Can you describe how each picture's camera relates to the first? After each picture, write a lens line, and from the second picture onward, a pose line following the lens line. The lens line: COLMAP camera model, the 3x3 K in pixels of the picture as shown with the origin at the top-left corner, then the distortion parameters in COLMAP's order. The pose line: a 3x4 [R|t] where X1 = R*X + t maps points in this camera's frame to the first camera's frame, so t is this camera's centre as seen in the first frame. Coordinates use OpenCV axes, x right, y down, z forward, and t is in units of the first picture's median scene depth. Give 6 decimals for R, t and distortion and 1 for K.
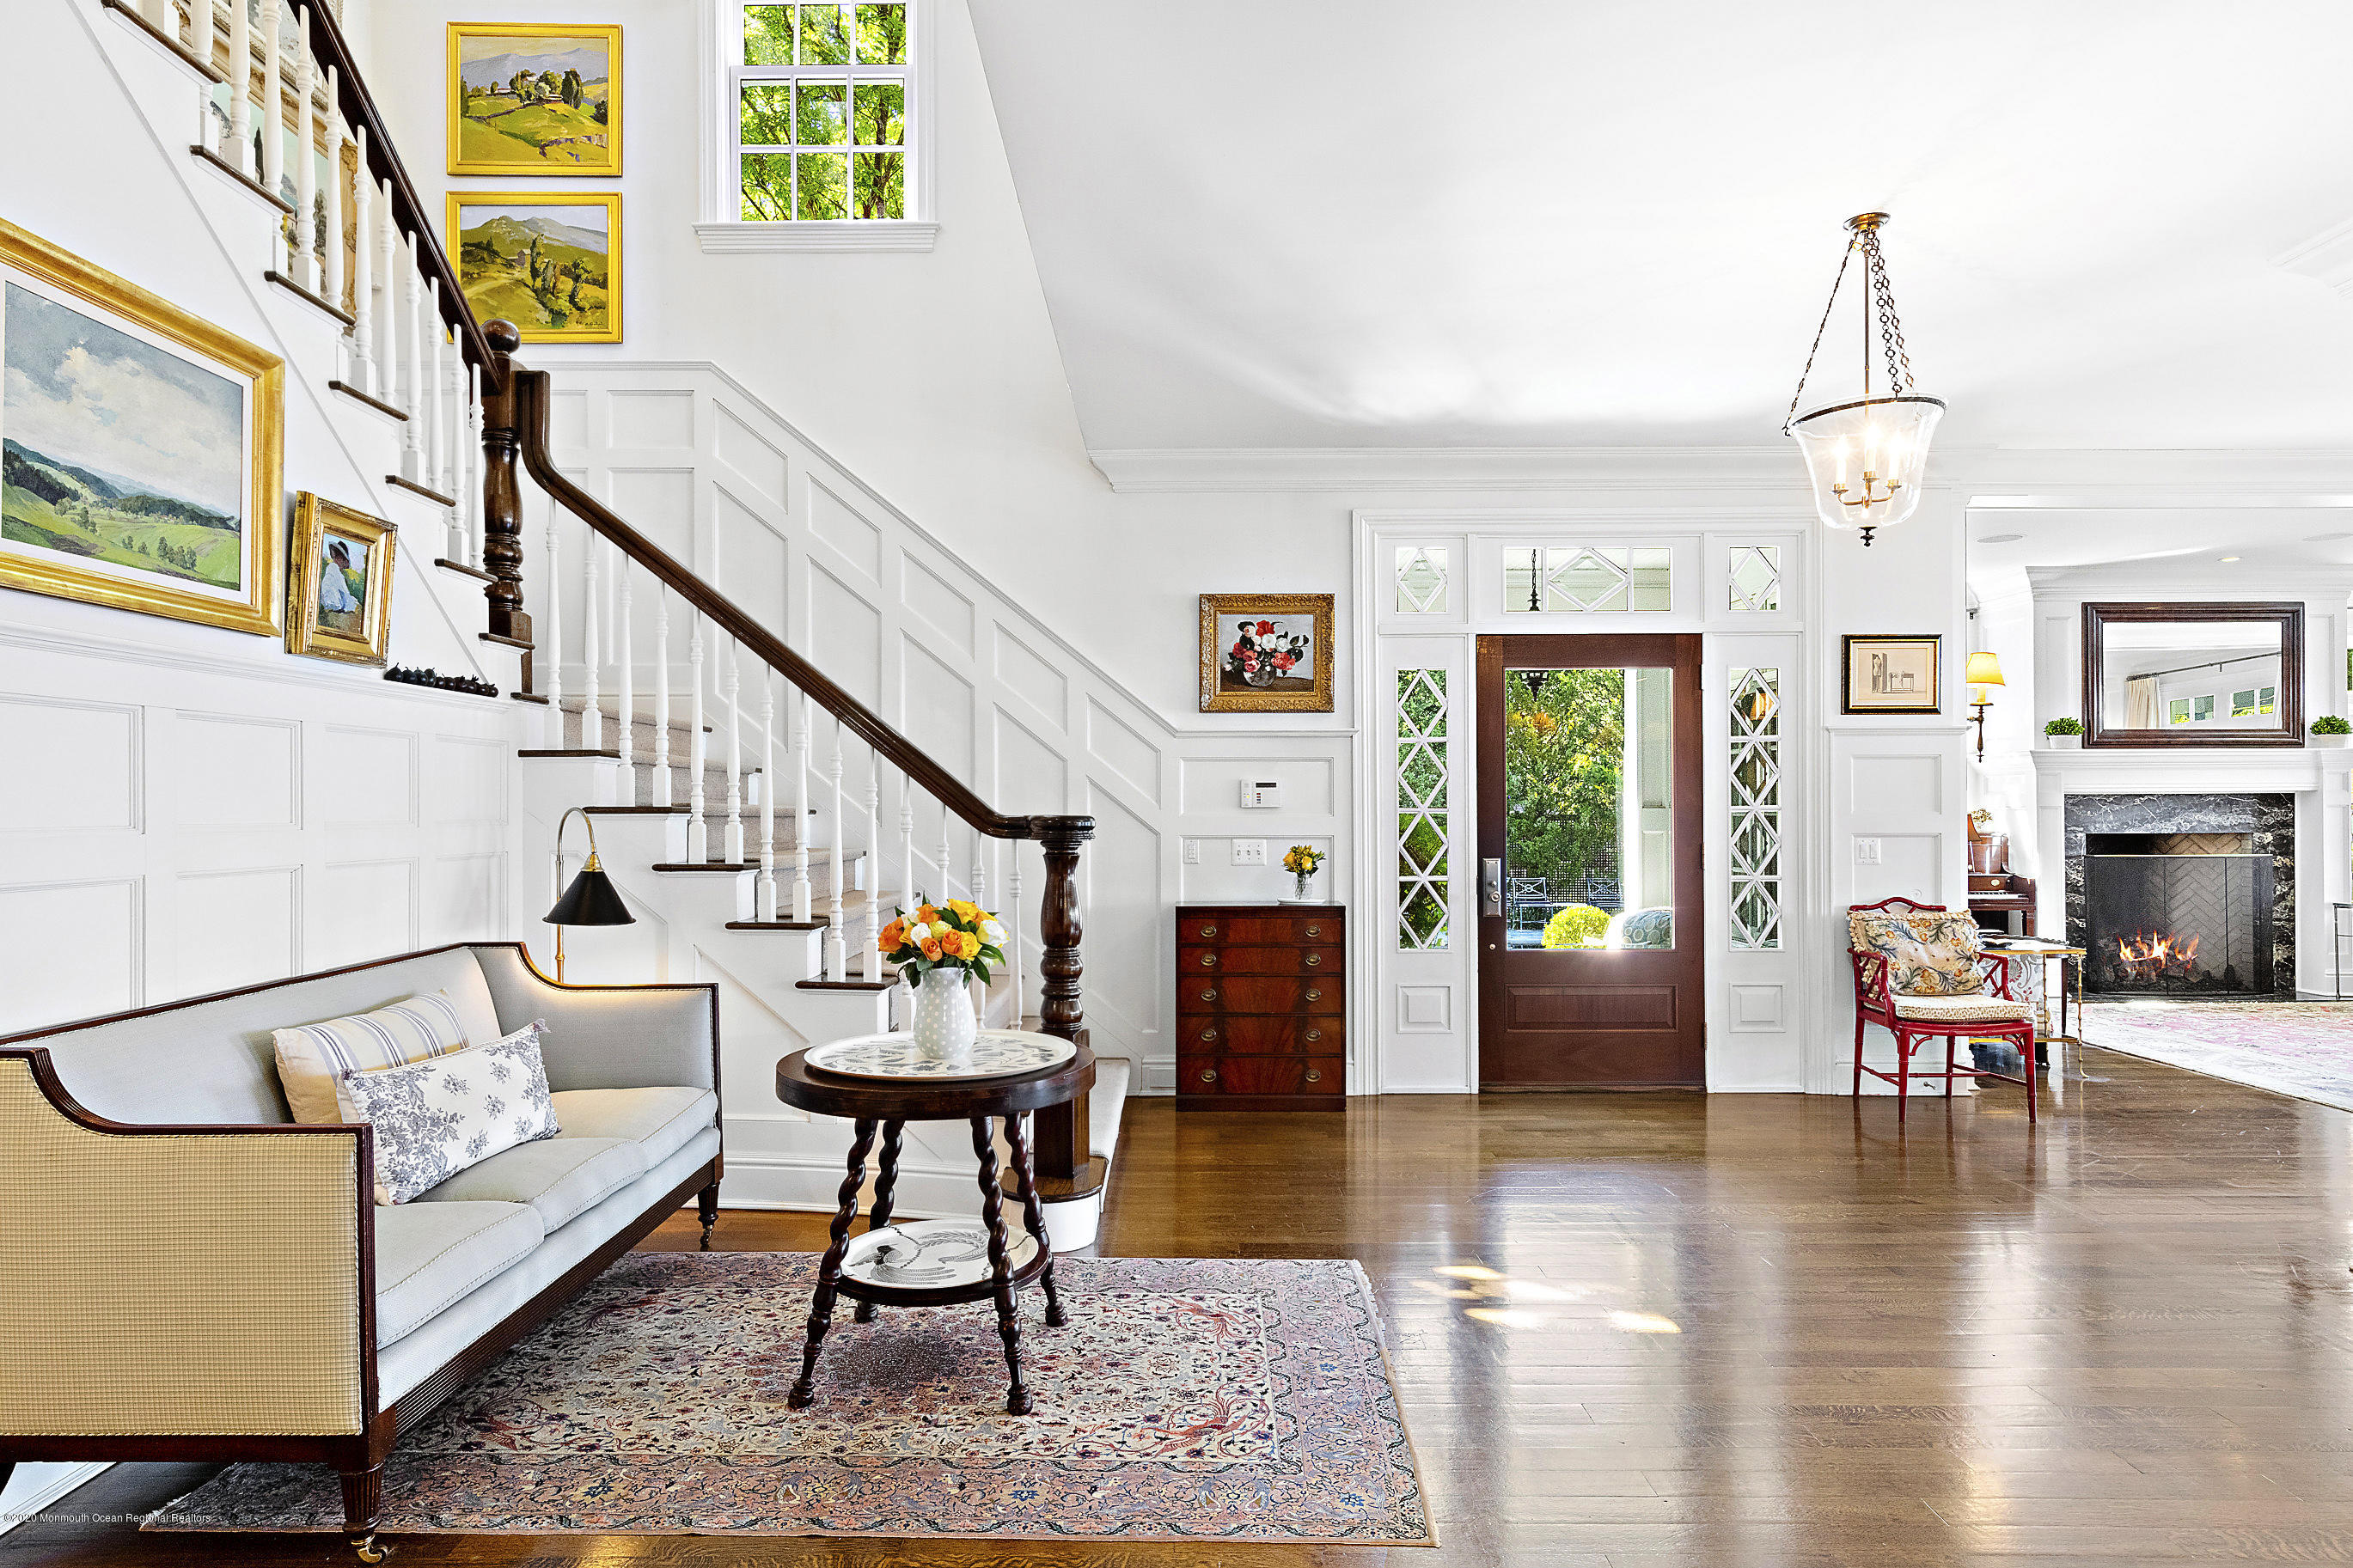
lens RADIAL K [[1335.1, 0, 1178.3], [0, 1335.1, 804.3], [0, 0, 1]] dist [0.003907, 0.002126]
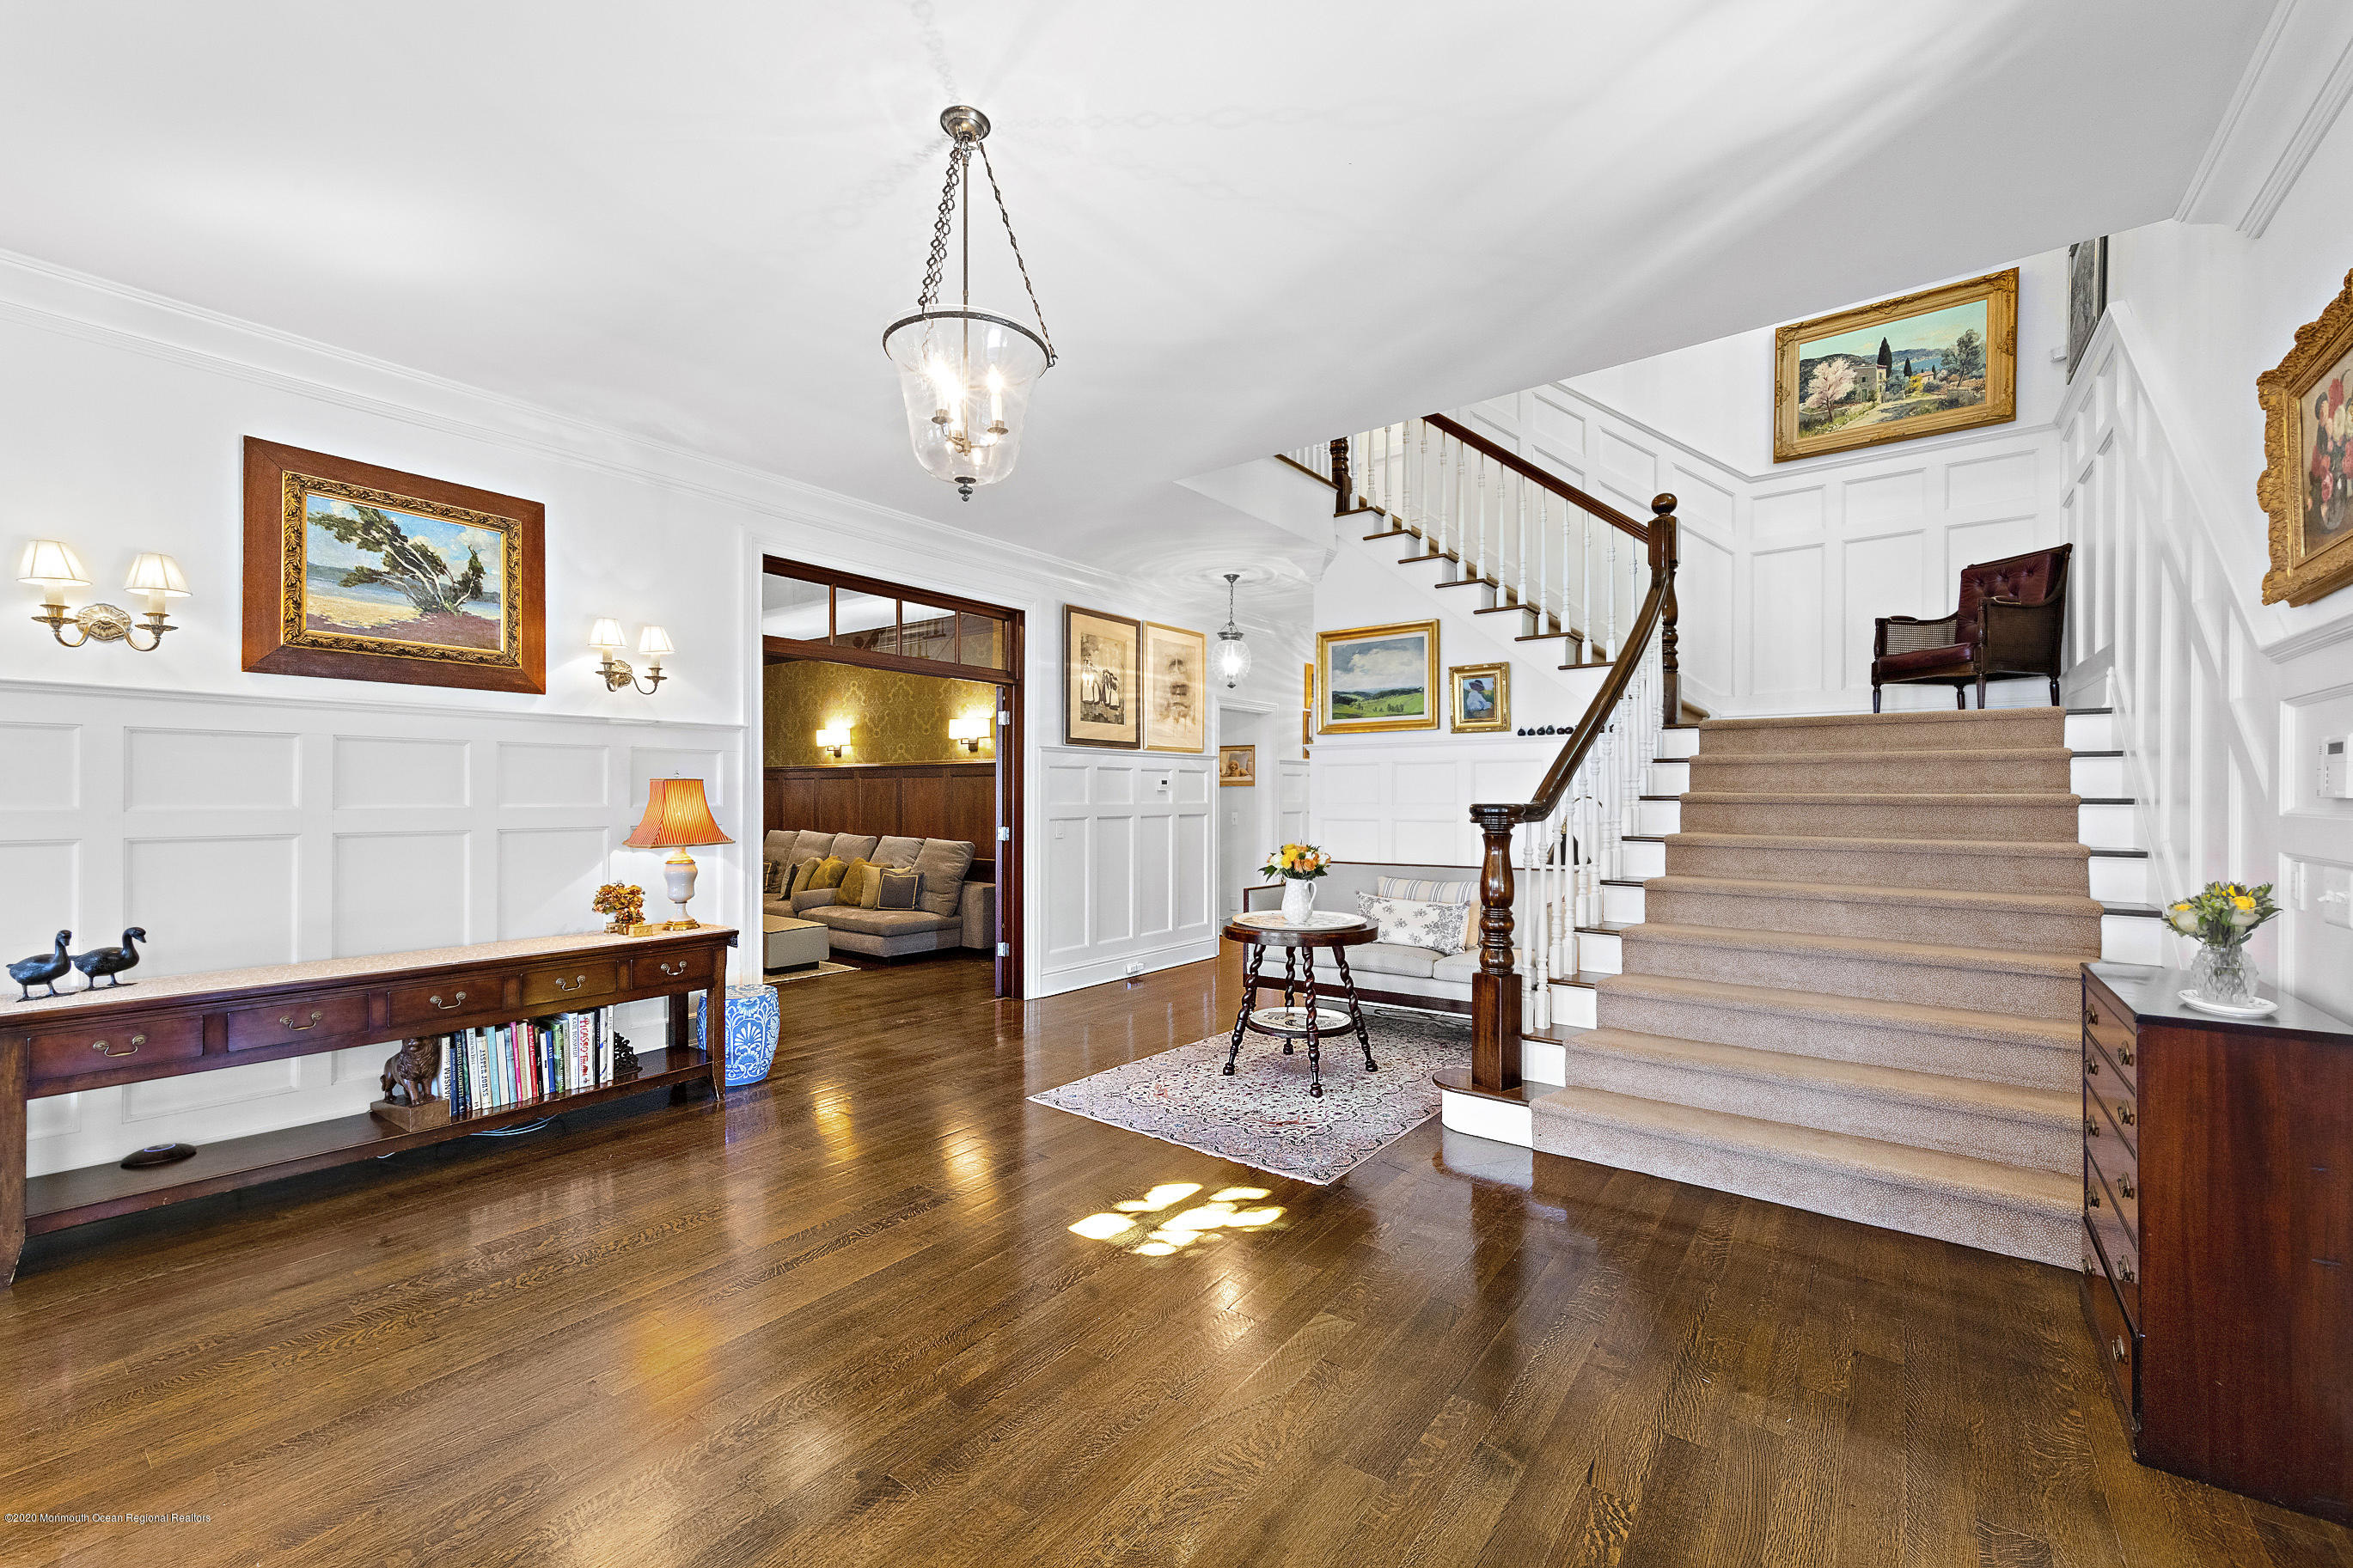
lens RADIAL K [[937.3, 0, 1174.0], [0, 937.3, 792.3], [0, 0, 1]] dist [-0.000780, -0.000042]
pose [[-0.605164, -0.003573, -0.796093, 0.974513], [-0.000245, 0.999991, -0.004302, 0.002872], [0.796100, -0.002408, -0.605160, 1.569942]]
